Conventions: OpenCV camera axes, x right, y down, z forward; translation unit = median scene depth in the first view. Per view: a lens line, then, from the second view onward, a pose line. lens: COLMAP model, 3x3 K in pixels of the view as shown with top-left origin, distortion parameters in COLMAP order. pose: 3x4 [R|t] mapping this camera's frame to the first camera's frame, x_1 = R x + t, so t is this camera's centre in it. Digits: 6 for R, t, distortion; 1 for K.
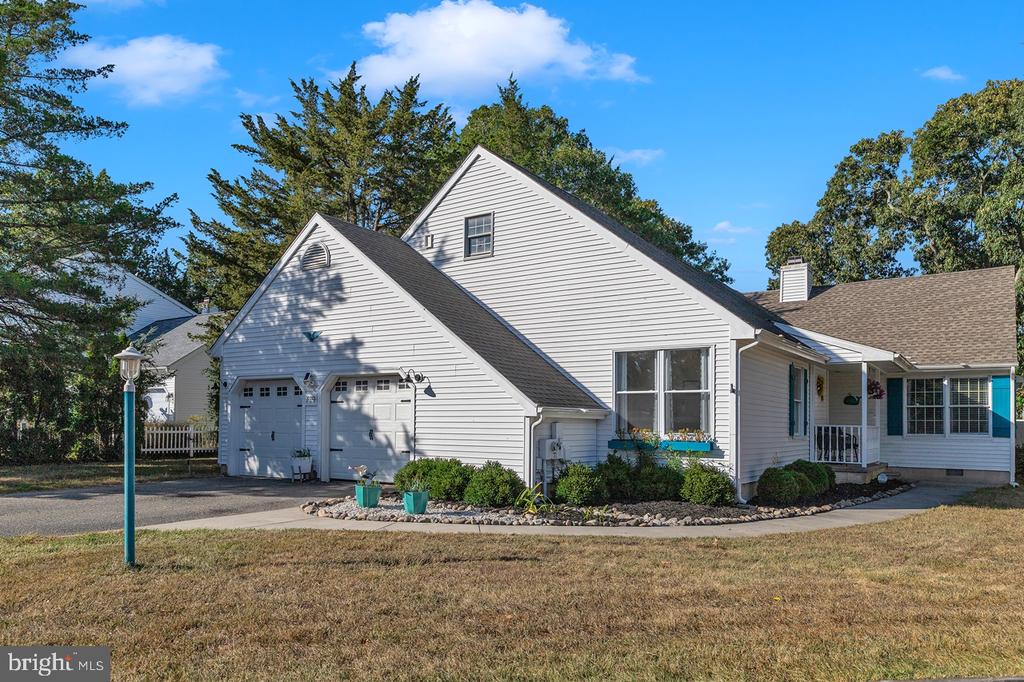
lens RADIAL K [[706.3, 0, 511.0], [0, 706.3, 399.1], [0, 0, 1]] dist [0.008570, 0.003057]
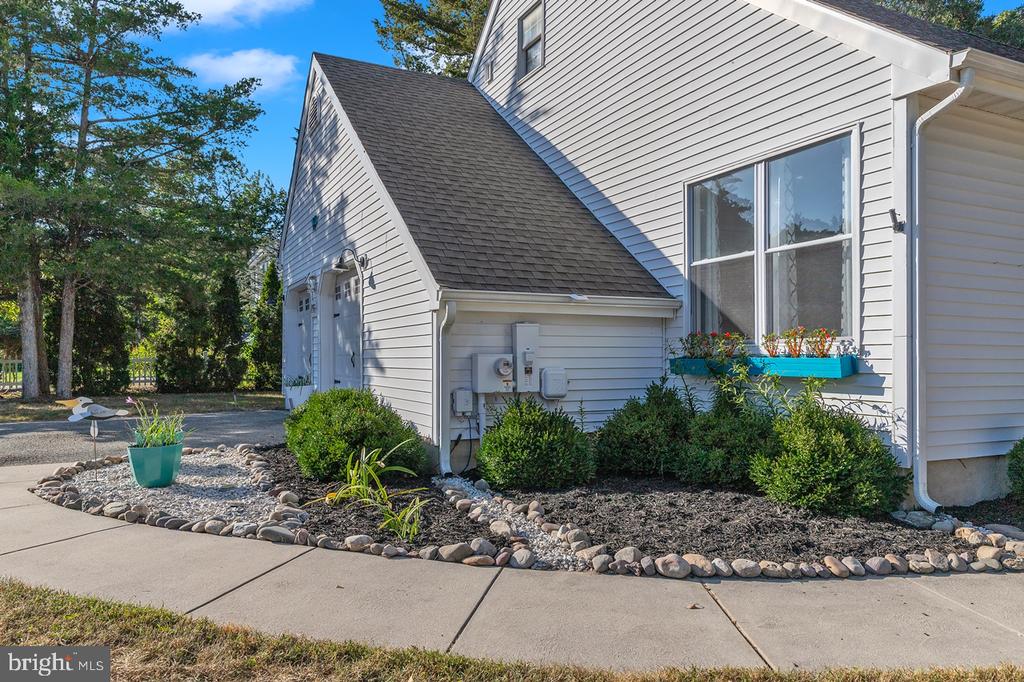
lens RADIAL K [[721.1, 0, 514.5], [0, 721.1, 352.8], [0, 0, 1]] dist [0.005375, 0.001031]
pose [[0.870905, -0.013927, -0.491254, 0.251505], [0.026887, 0.999452, 0.019331, 0.035353], [0.490715, -0.030044, 0.870802, 0.415350]]
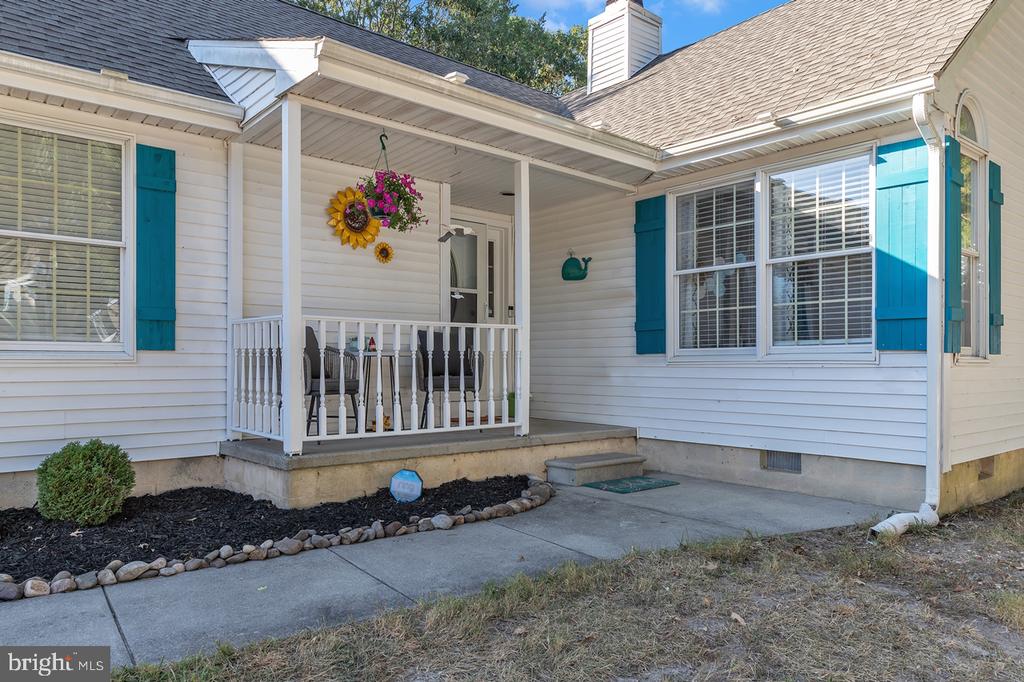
lens RADIAL K [[716.1, 0, 512.5], [0, 716.1, 369.5], [0, 0, 1]] dist [0.008551, 0.001702]
pose [[0.967666, -0.011281, -0.251983, 0.695856], [0.020589, 0.999198, 0.034332, 0.054770], [0.251393, -0.038410, 0.967123, 0.762347]]
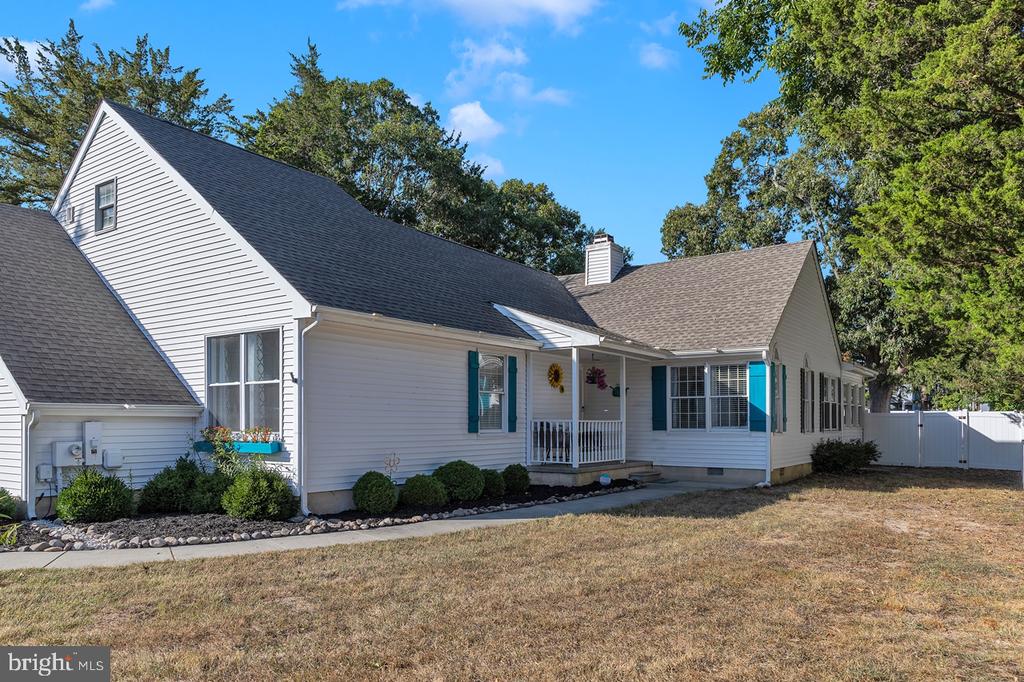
lens RADIAL K [[710.3, 0, 510.7], [0, 710.3, 417.1], [0, 0, 1]] dist [0.004877, -0.002600]
pose [[0.999887, -0.012635, -0.008112, 0.445463], [0.012854, 0.999537, 0.027583, 0.008694], [0.007760, -0.027684, 0.999587, 0.127076]]
